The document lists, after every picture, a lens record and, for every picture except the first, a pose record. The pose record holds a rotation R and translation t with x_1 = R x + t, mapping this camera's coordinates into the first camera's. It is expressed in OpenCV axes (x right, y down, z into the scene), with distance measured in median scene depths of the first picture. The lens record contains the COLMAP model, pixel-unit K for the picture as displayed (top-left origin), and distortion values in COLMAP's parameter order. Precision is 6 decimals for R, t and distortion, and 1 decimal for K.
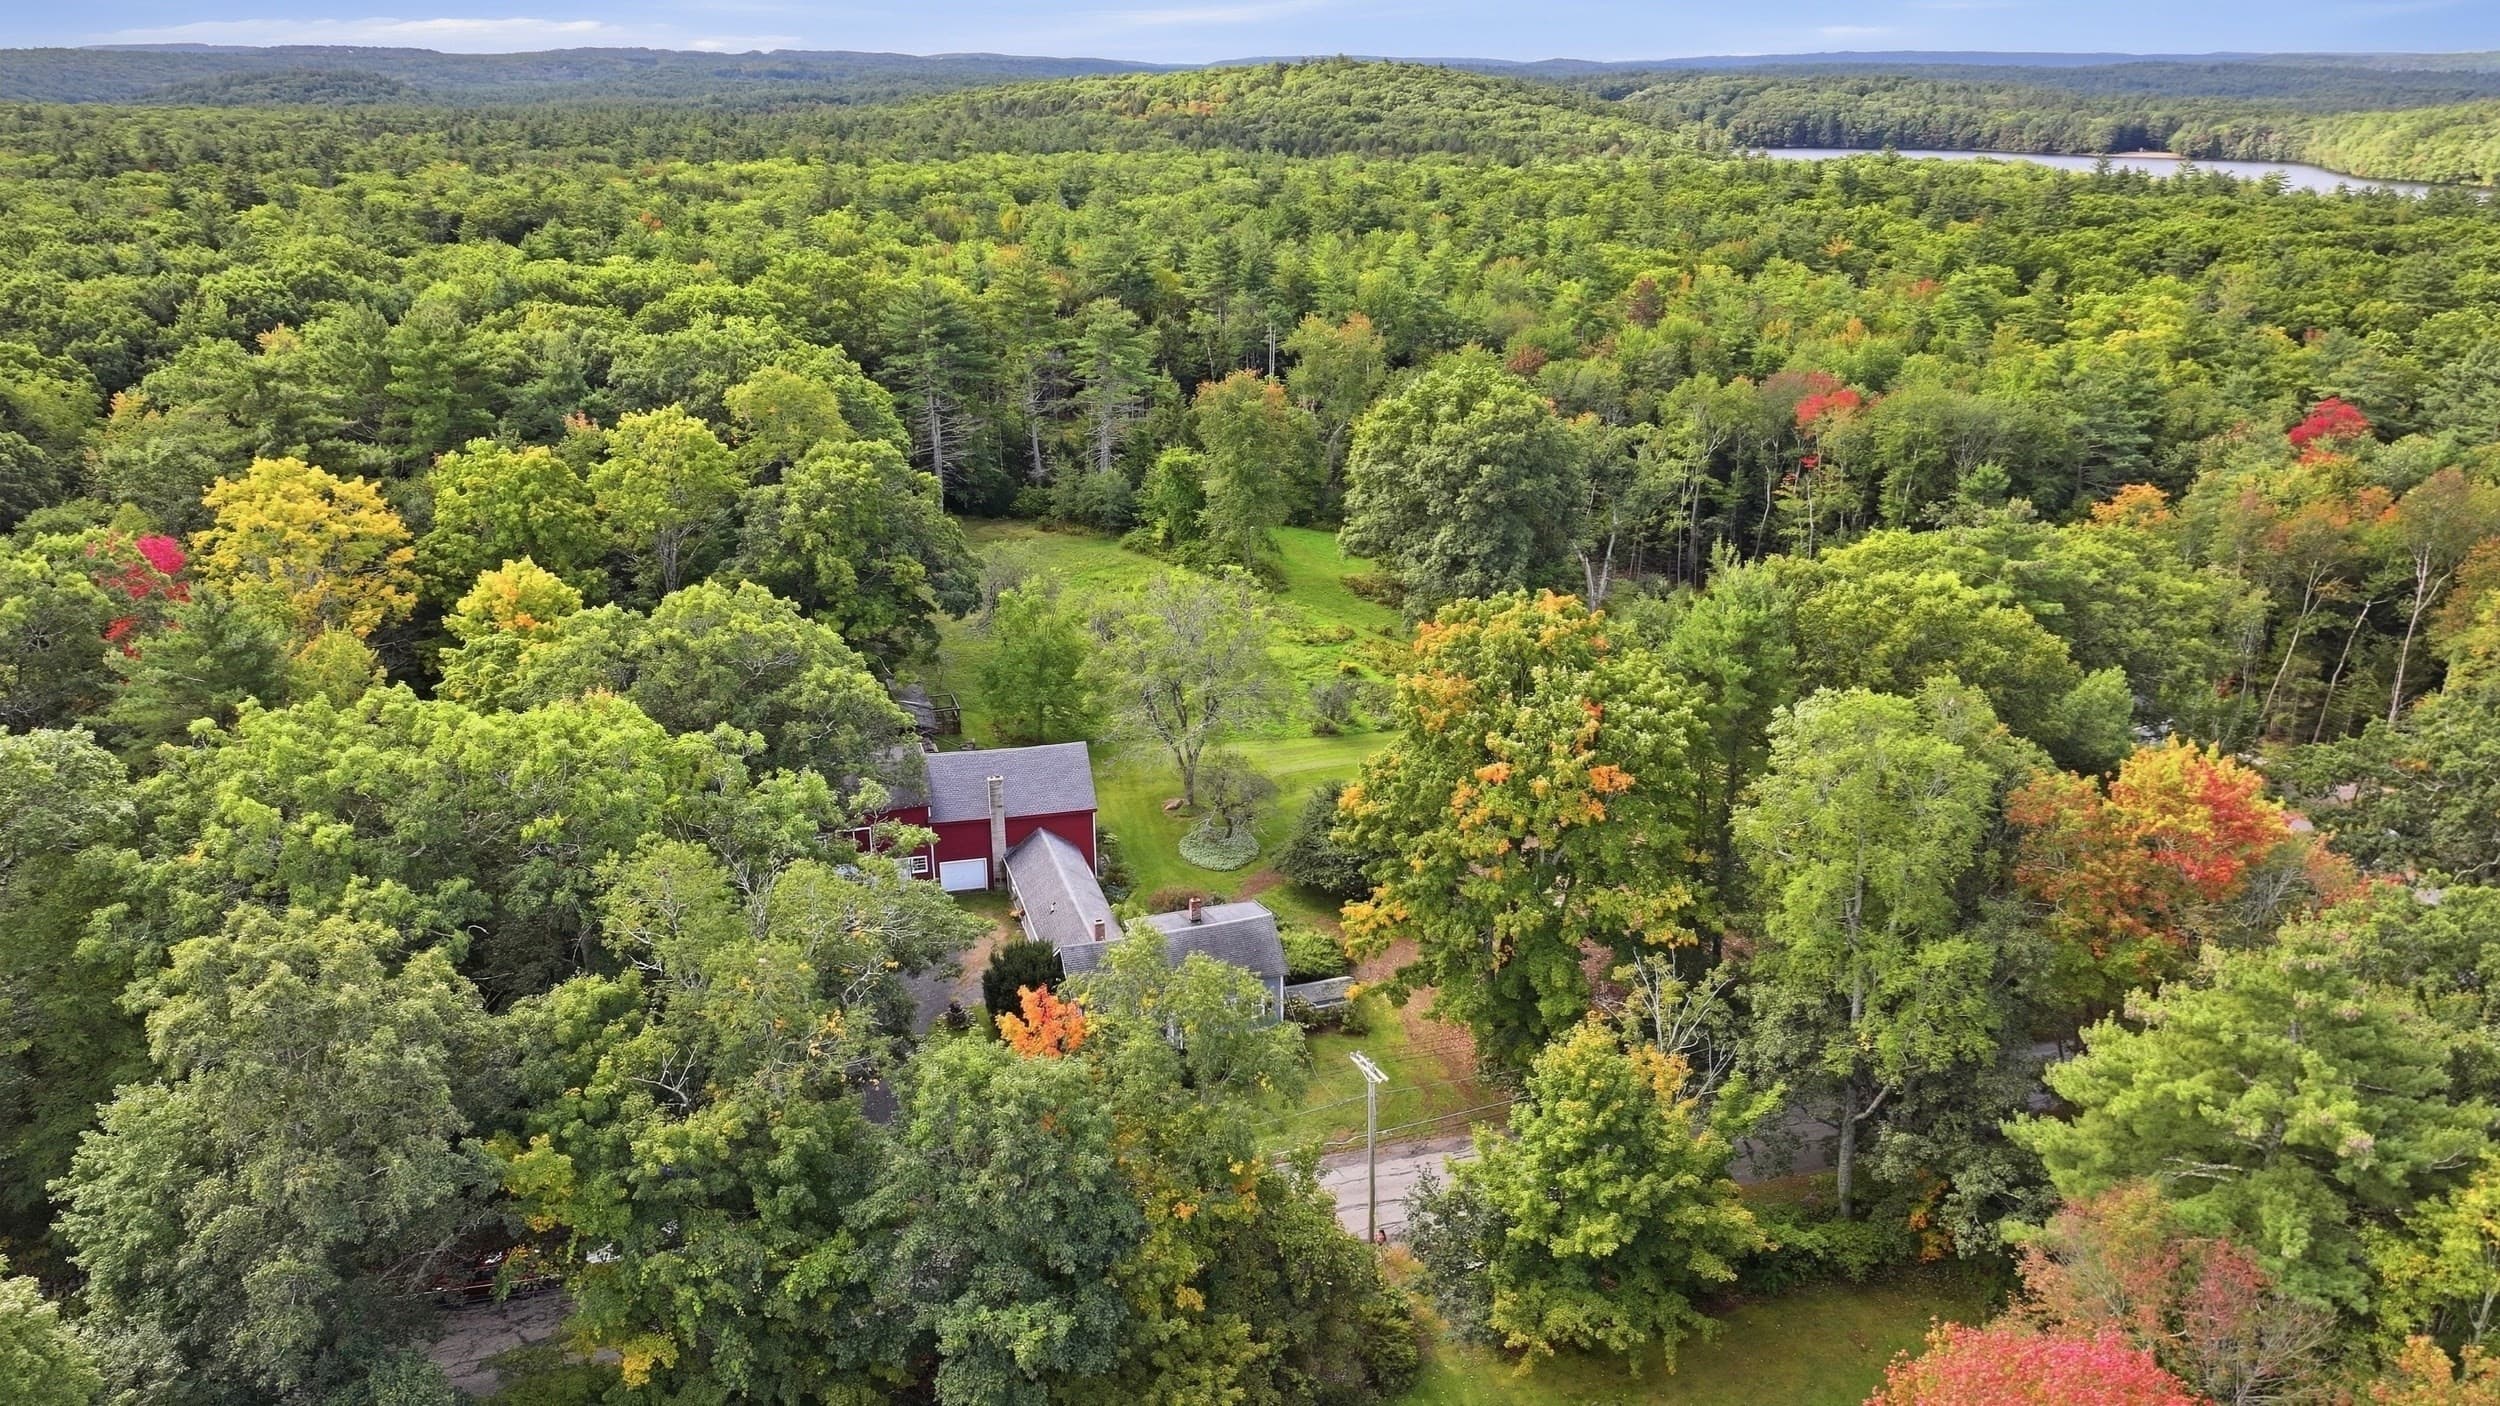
lens RADIAL K [[1818.3, 0, 1249.1], [0, 1818.3, 700.3], [0, 0, 1]] dist [0.002060, 0.004895]
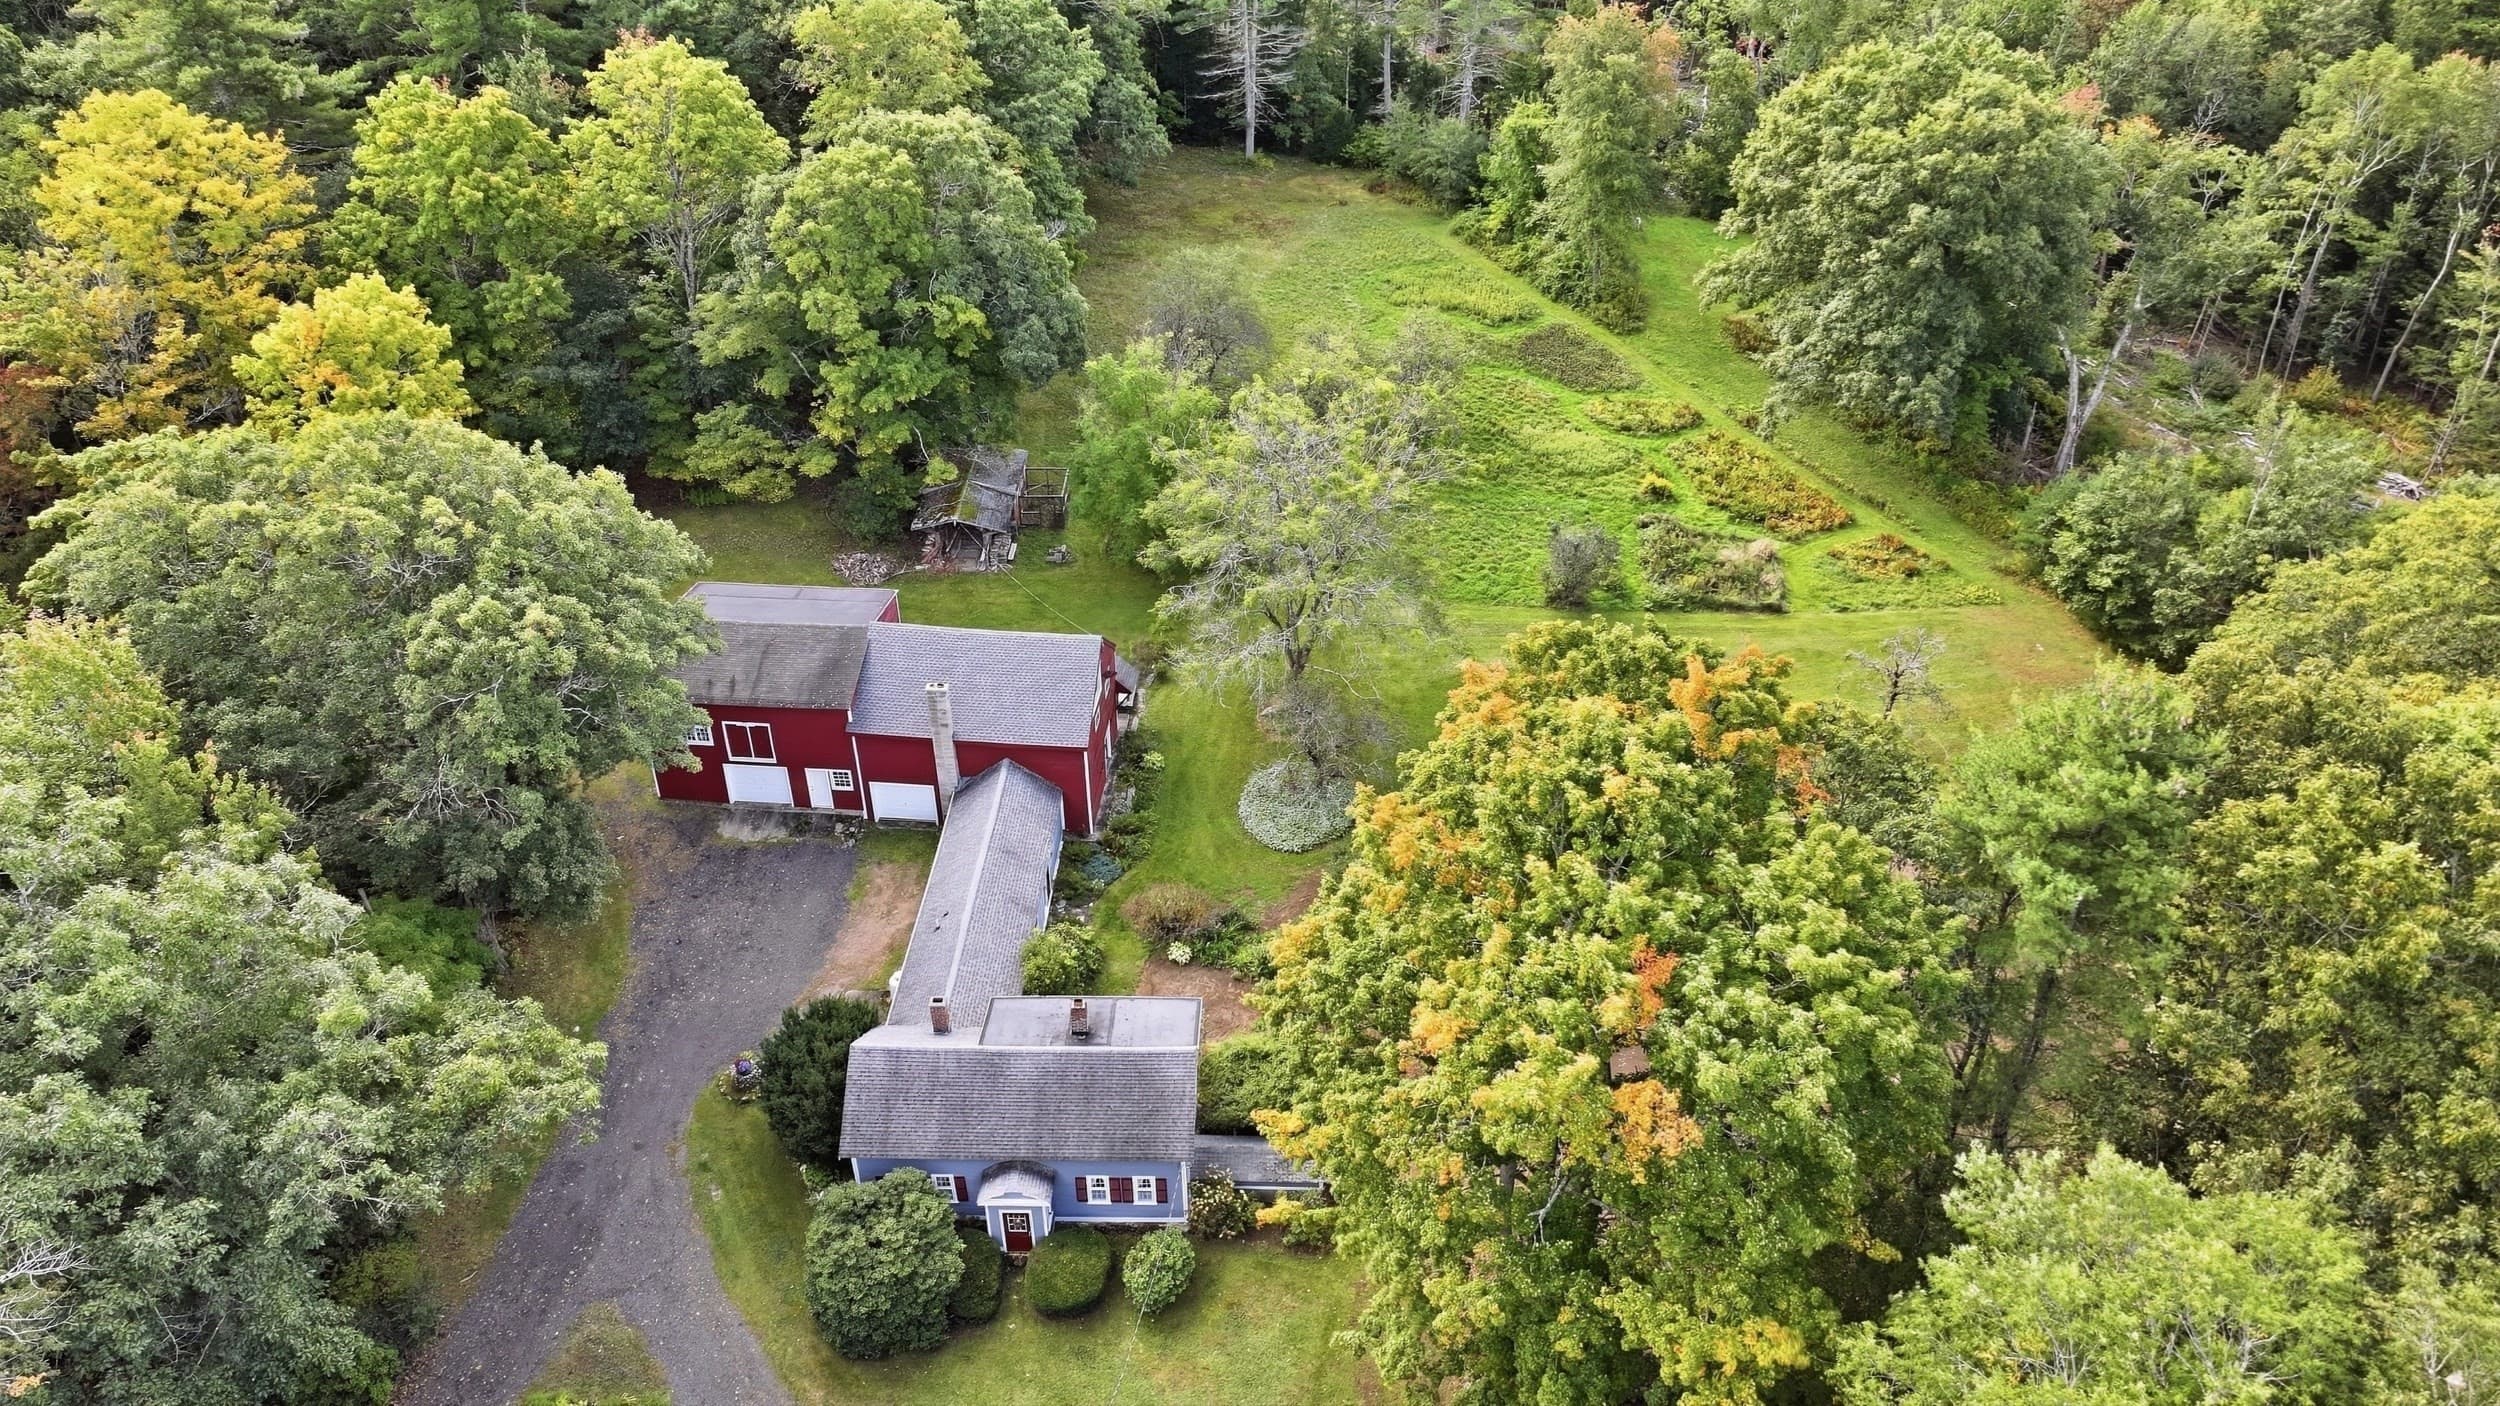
lens RADIAL K [[1818.3, 0, 1247.4], [0, 1818.3, 706.3], [0, 0, 1]] dist [0.002060, 0.004895]
pose [[0.943653, 0.180657, -0.277277, 0.113477], [-0.107693, 0.959884, 0.258892, -0.098222], [0.312924, -0.214444, 0.925252, 0.288880]]
